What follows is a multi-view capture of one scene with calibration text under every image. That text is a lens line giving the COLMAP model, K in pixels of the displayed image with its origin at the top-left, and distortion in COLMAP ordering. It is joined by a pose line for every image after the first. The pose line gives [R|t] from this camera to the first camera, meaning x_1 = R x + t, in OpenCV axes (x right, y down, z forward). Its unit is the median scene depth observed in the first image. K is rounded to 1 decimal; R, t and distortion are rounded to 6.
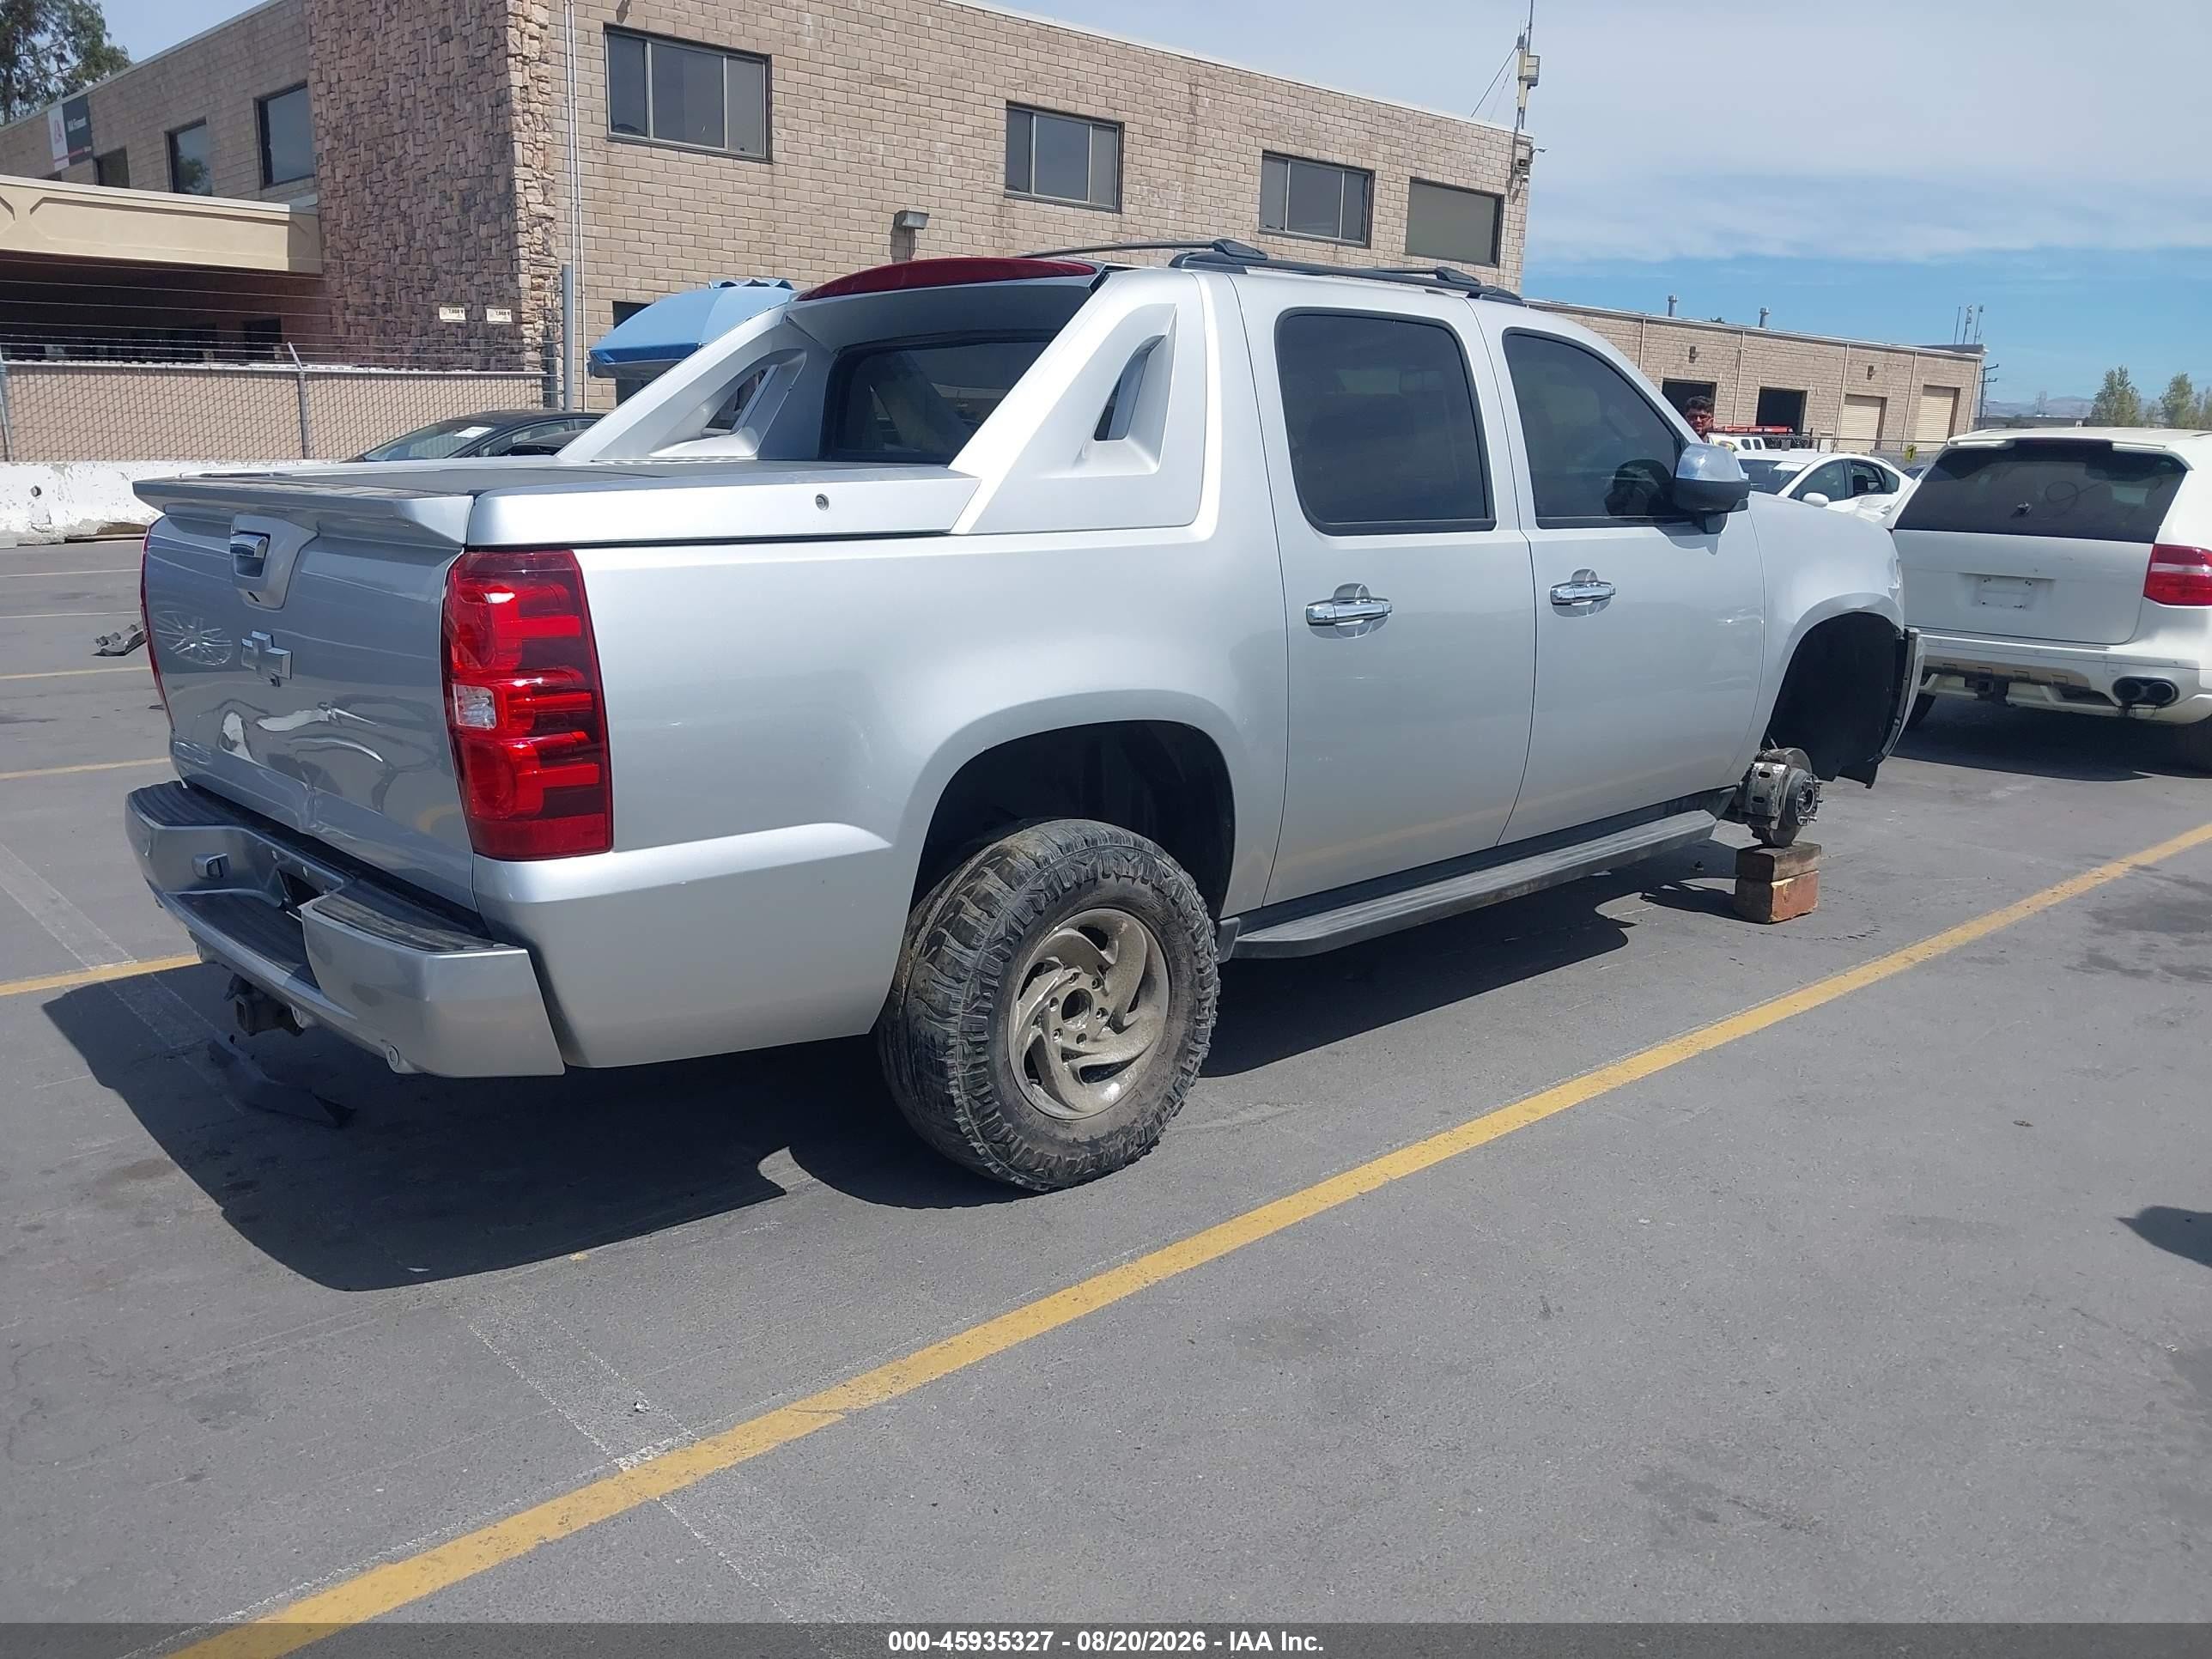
lens RADIAL K [[1769.9, 0, 1106.0], [0, 1769.9, 829.5], [0, 0, 1]] dist [0.003076, 0.006285]
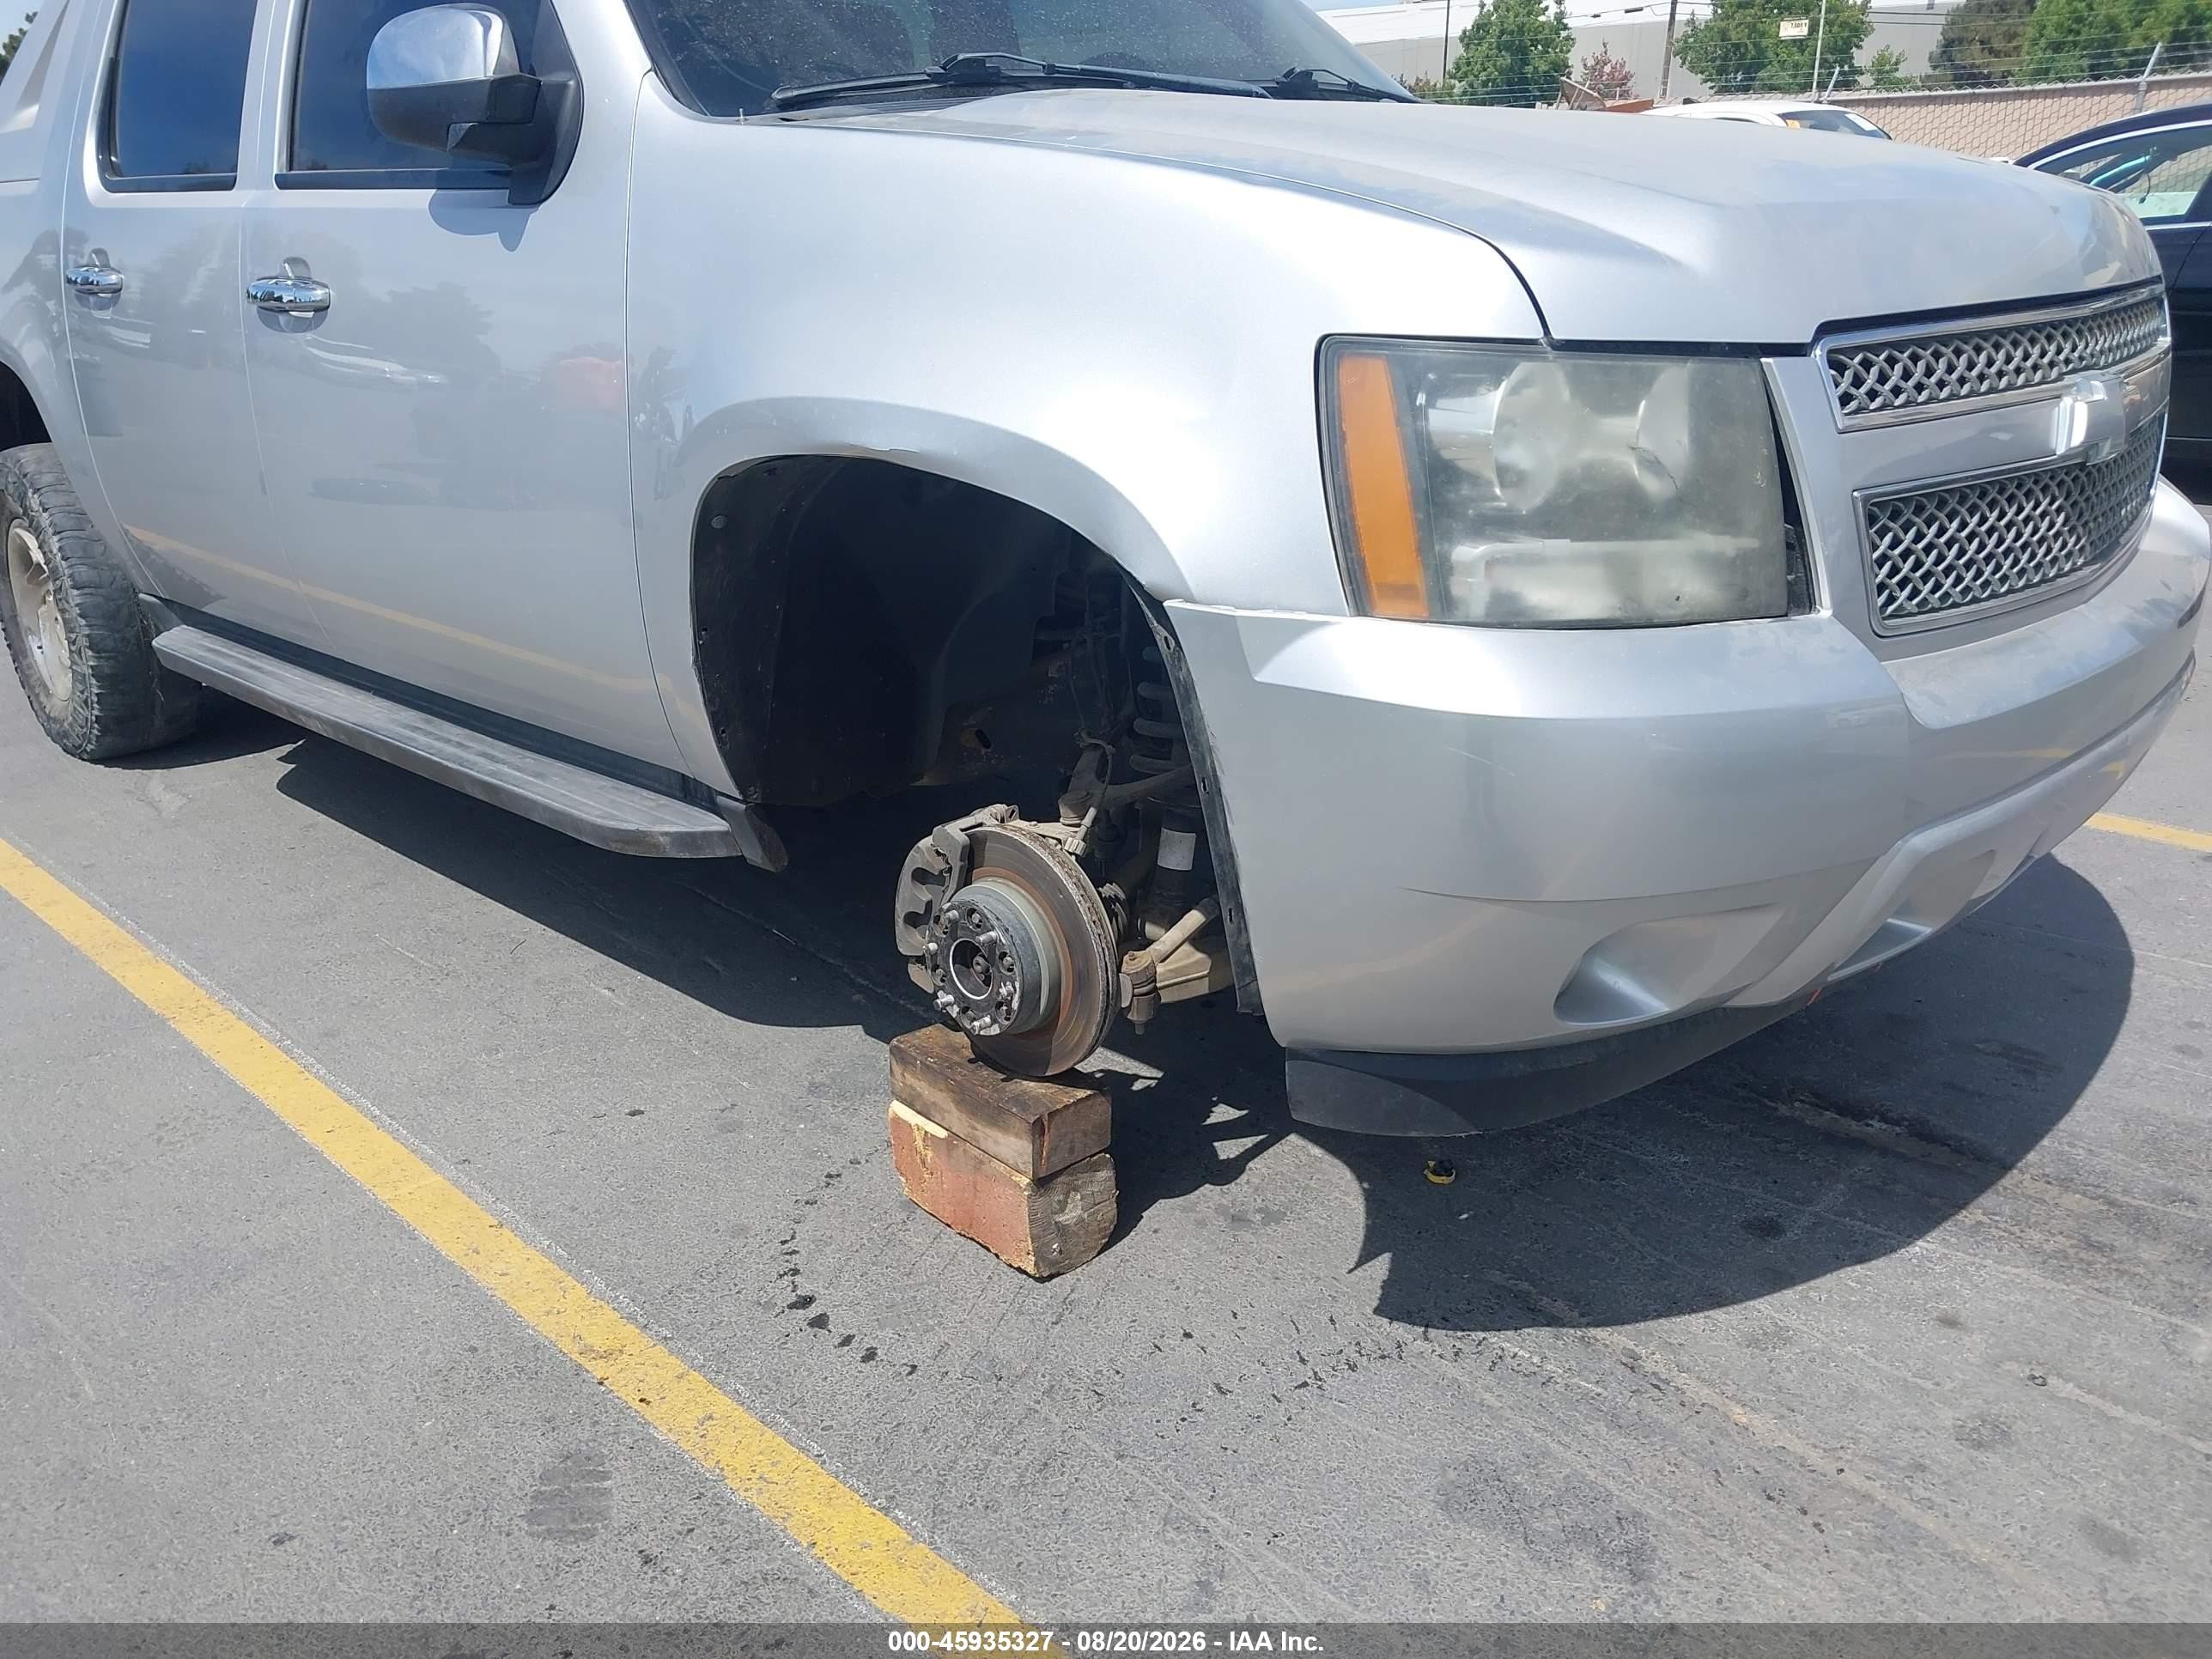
lens RADIAL K [[1785.8, 0, 1097.5], [0, 1785.8, 818.4], [0, 0, 1]] dist [0.017813, -0.011903]
pose [[0.053307, 0.314728, -0.947684, 0.197379], [-0.199552, 0.933248, 0.298709, -0.043314], [0.978436, 0.173189, 0.112553, 0.258879]]
